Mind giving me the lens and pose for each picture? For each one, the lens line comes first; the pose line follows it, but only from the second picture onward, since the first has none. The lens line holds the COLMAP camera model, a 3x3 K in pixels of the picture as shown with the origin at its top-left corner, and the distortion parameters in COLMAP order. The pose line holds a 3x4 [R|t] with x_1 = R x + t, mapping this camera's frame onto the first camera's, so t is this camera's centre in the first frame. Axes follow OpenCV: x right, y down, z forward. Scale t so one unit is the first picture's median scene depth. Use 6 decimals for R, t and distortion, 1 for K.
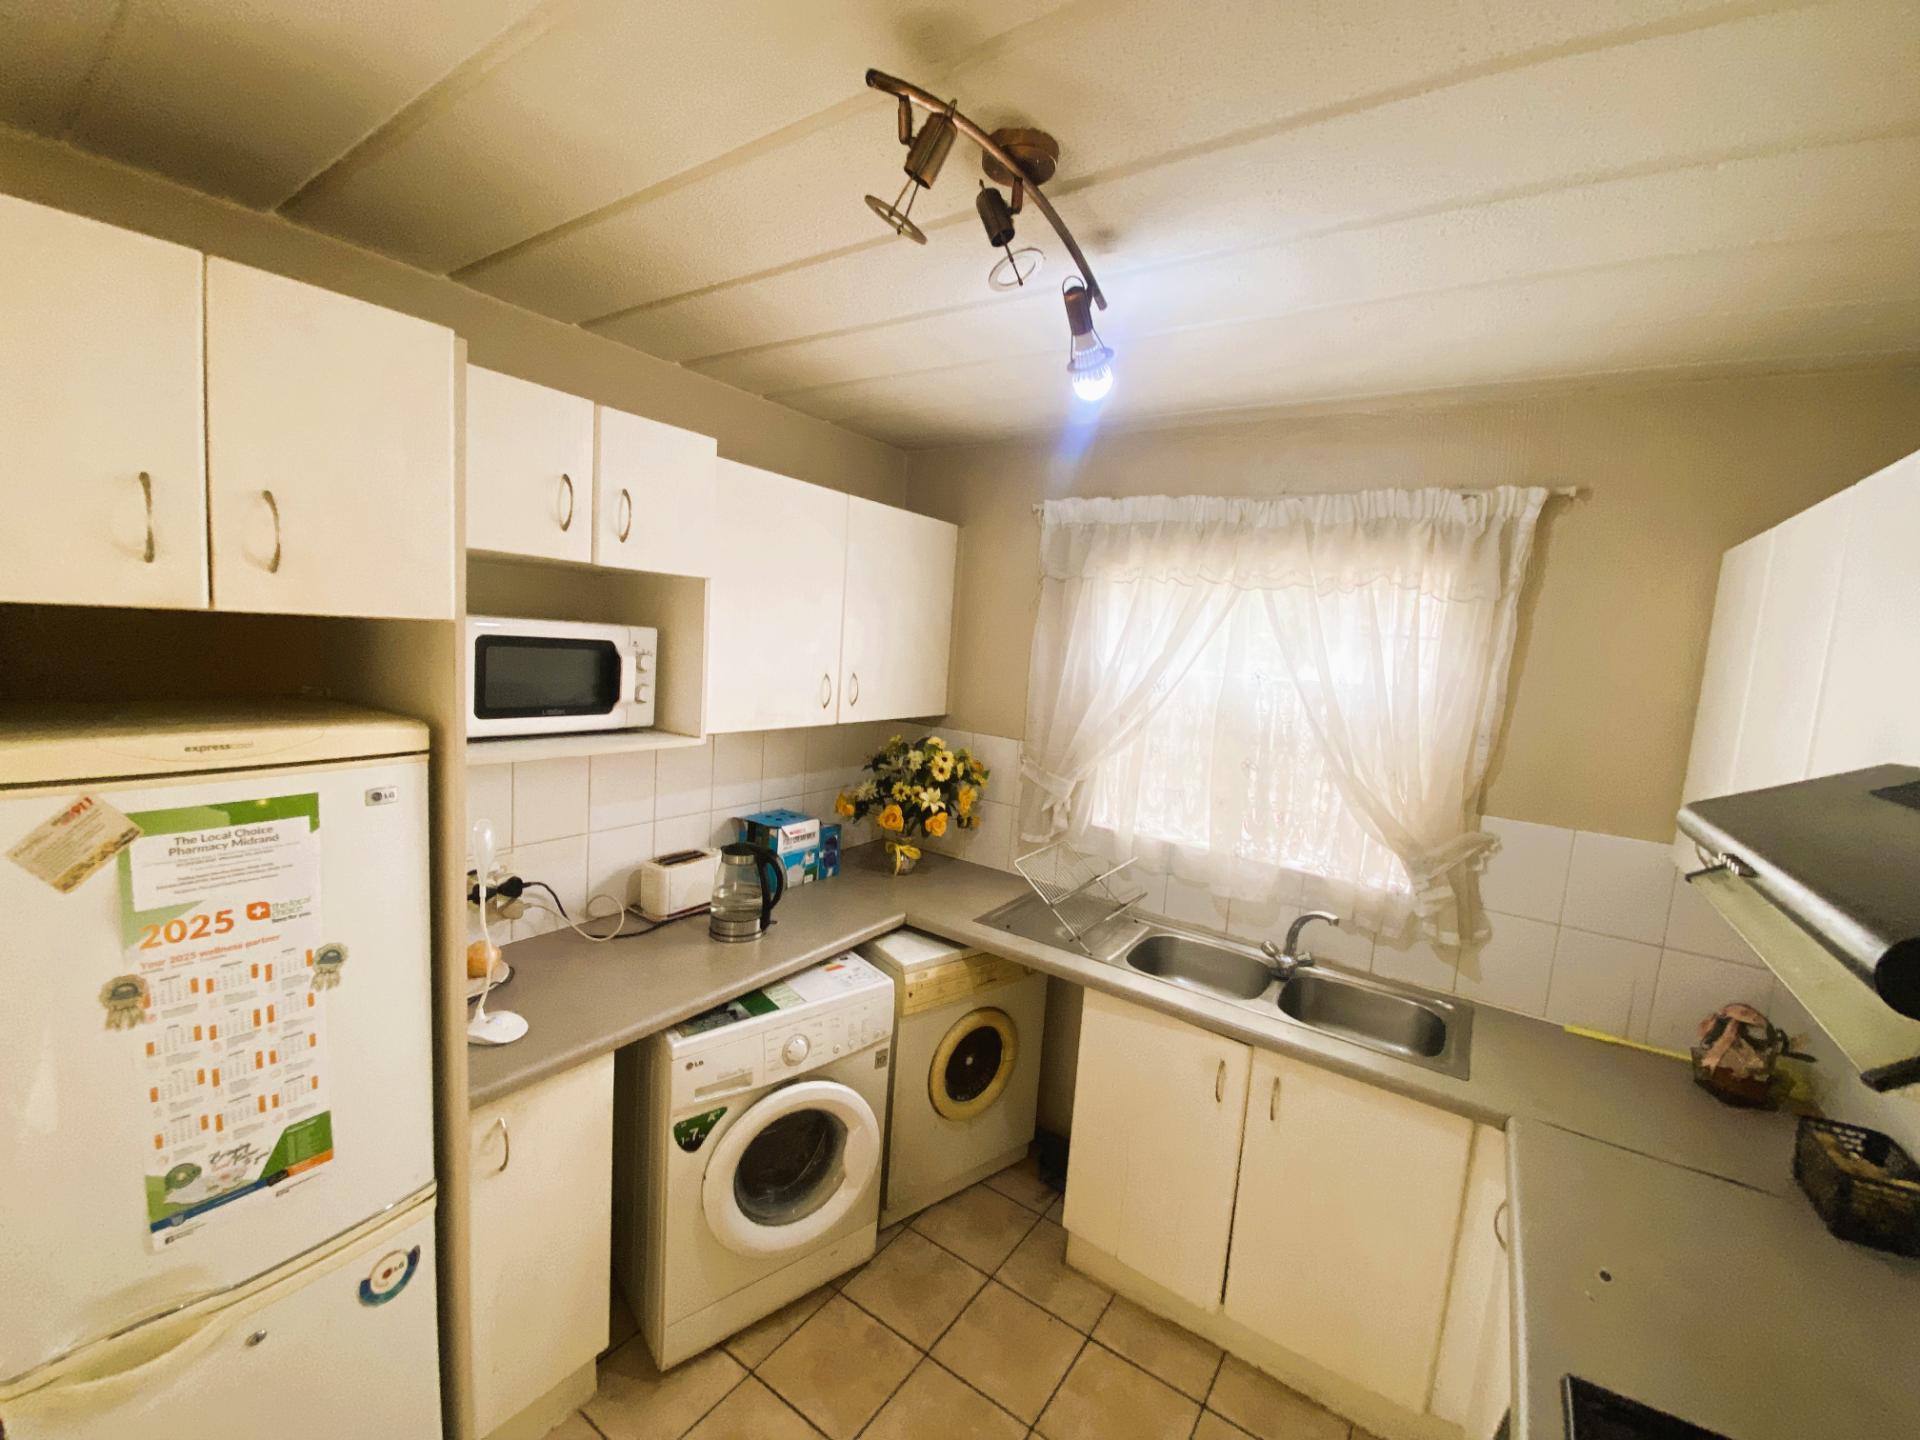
lens RADIAL K [[773.8, 0, 957.2], [0, 773.8, 718.9], [0, 0, 1]] dist [0.019987, -0.020072]
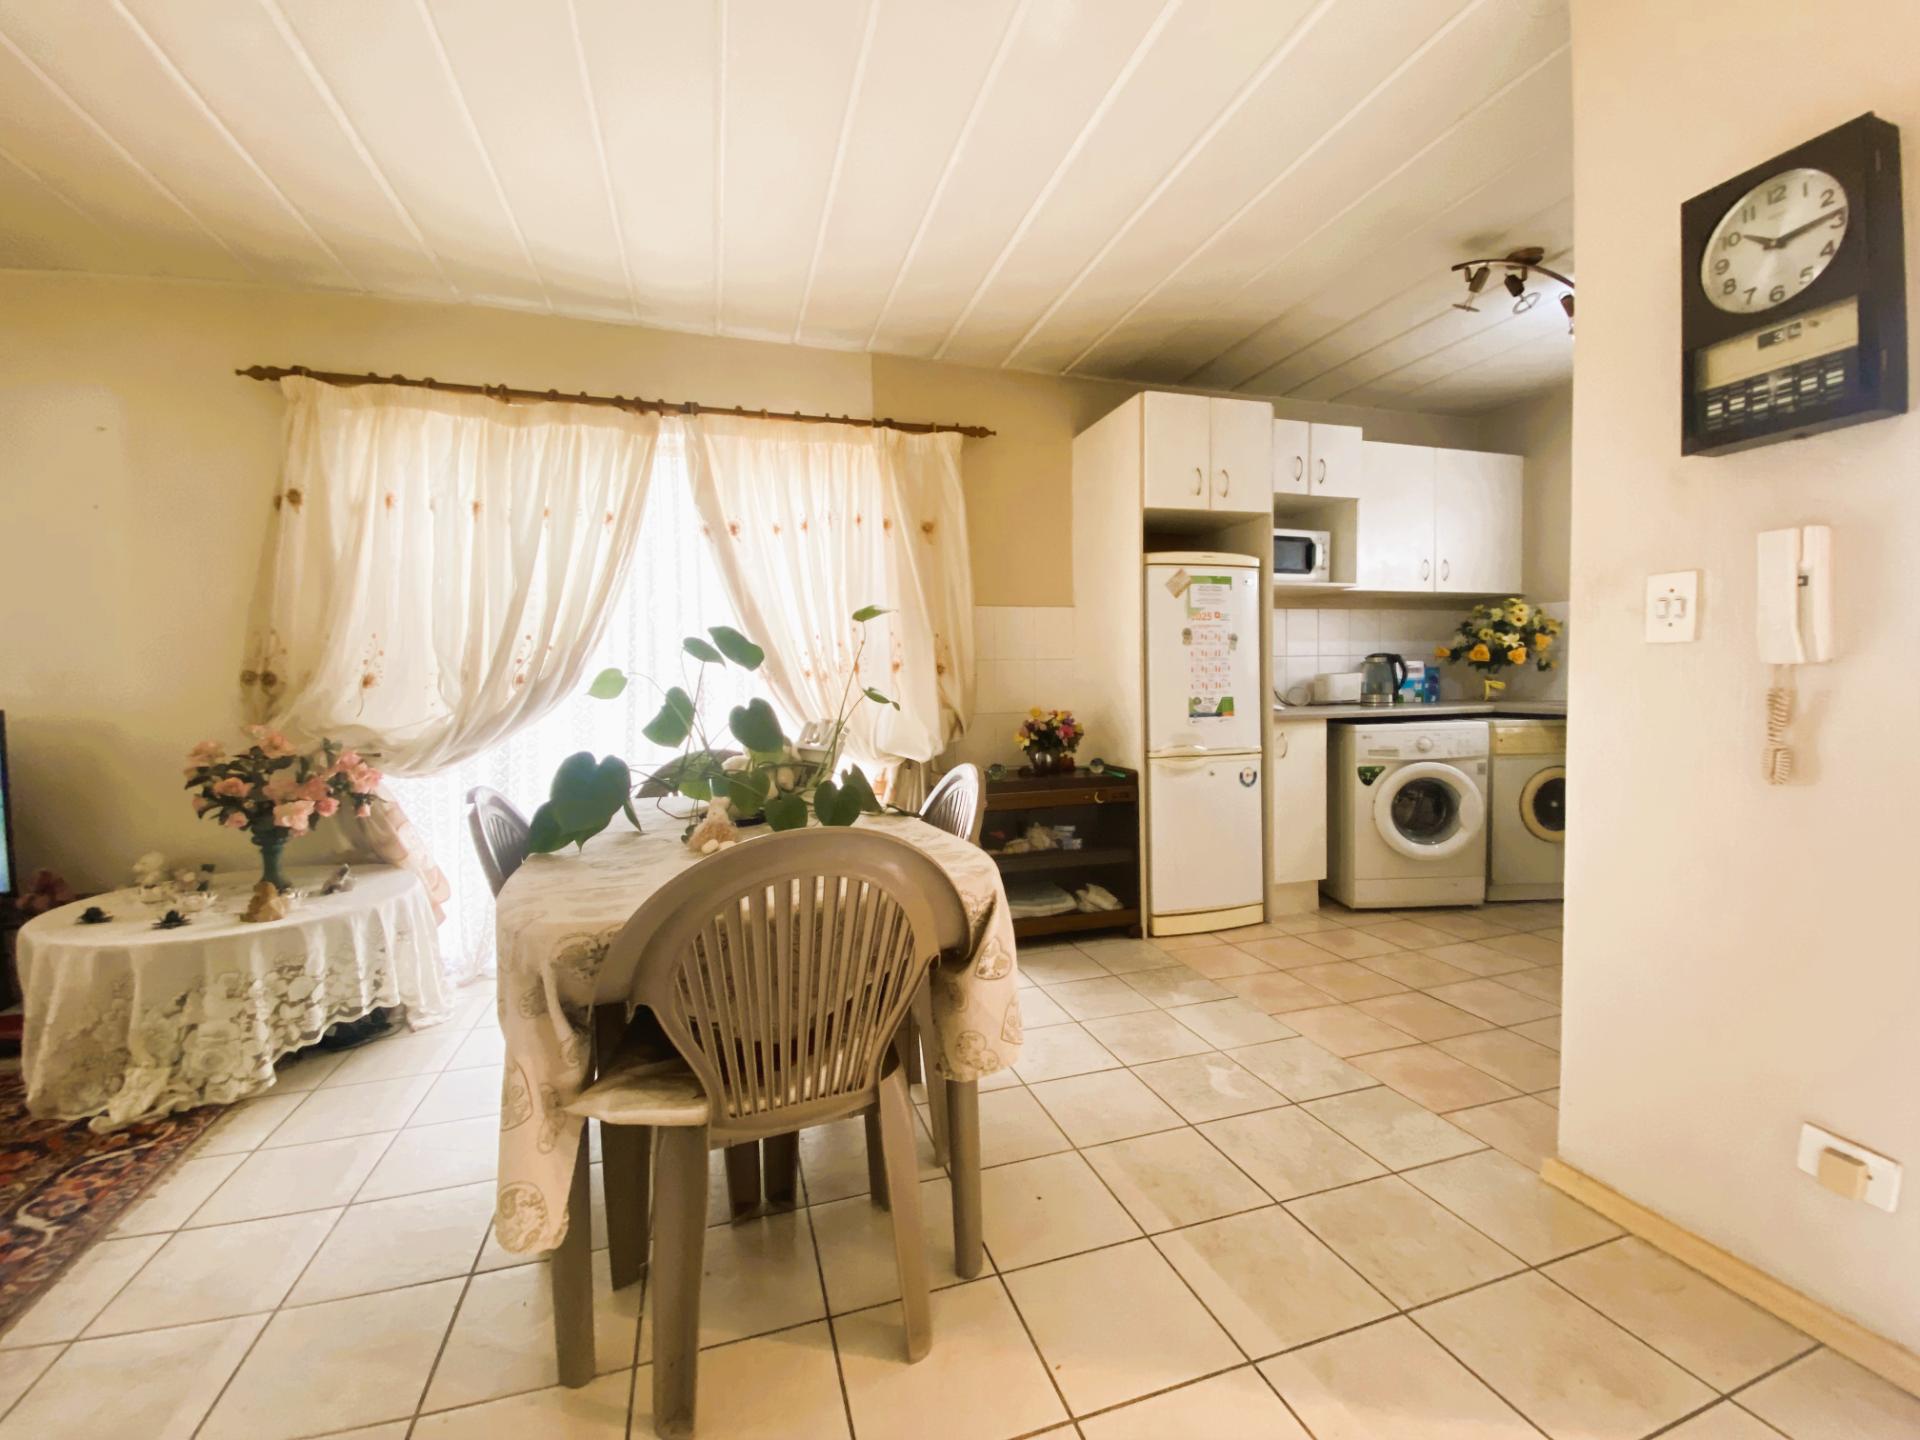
lens RADIAL K [[773.8, 0, 955.9], [0, 773.8, 714.8], [0, 0, 1]] dist [0.019987, -0.020072]
pose [[0.782294, -0.056903, -0.620305, 0.065543], [0.005319, 0.996393, -0.084695, 0.501059], [0.622887, 0.062958, 0.779775, -1.076345]]
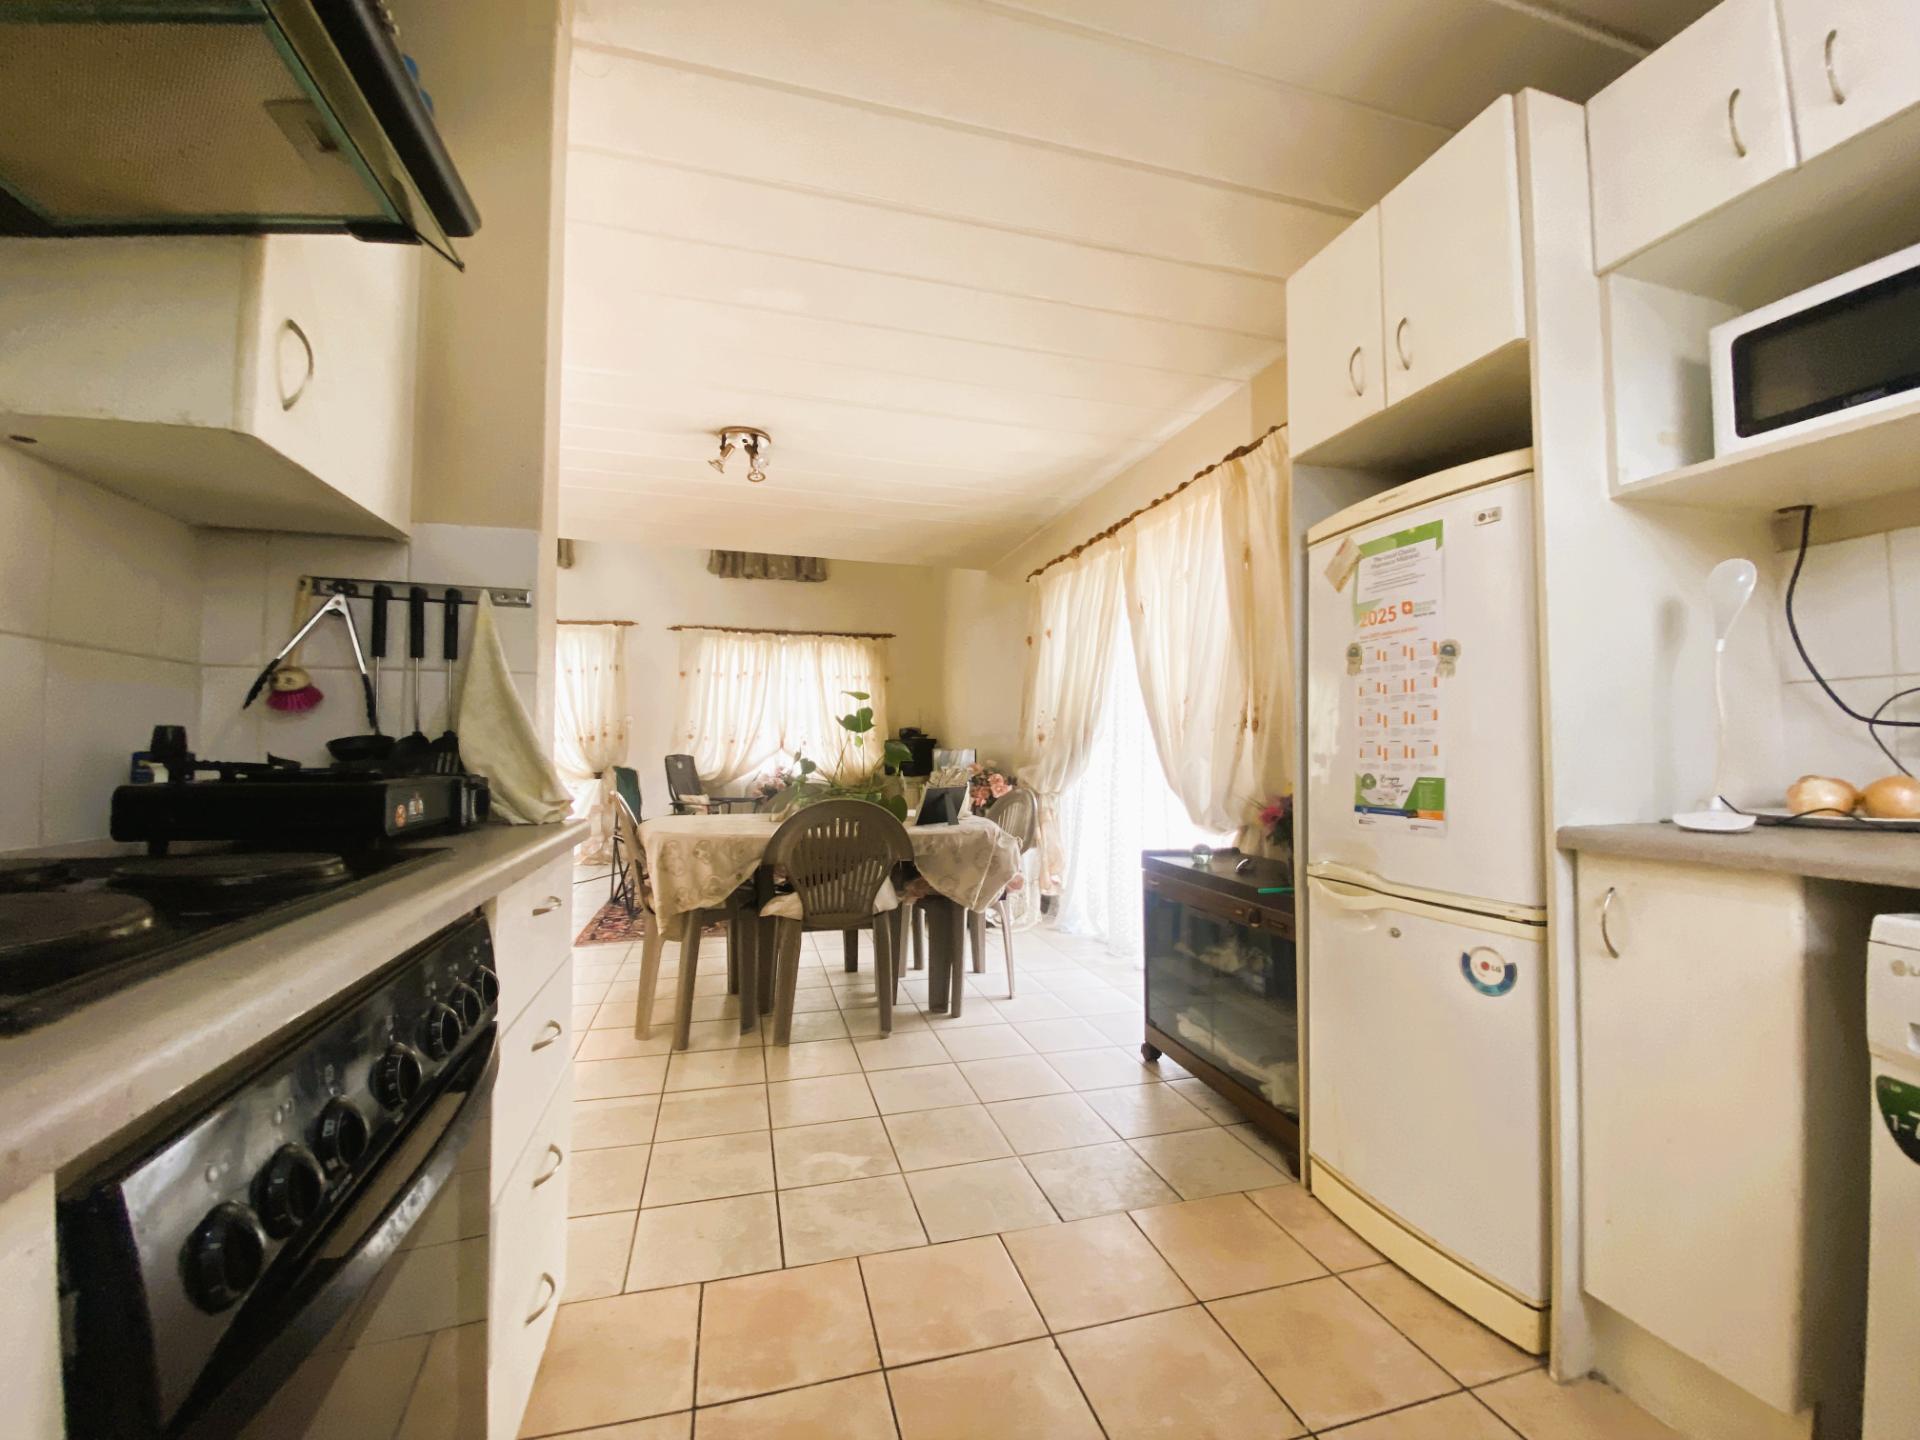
lens RADIAL K [[773.8, 0, 964.8], [0, 773.8, 717.6], [0, 0, 1]] dist [0.019987, -0.020072]
pose [[-0.633102, -0.103716, -0.767088, 0.396292], [-0.129917, 0.991163, -0.026789, 0.343319], [0.763088, 0.082698, -0.640982, 0.762435]]
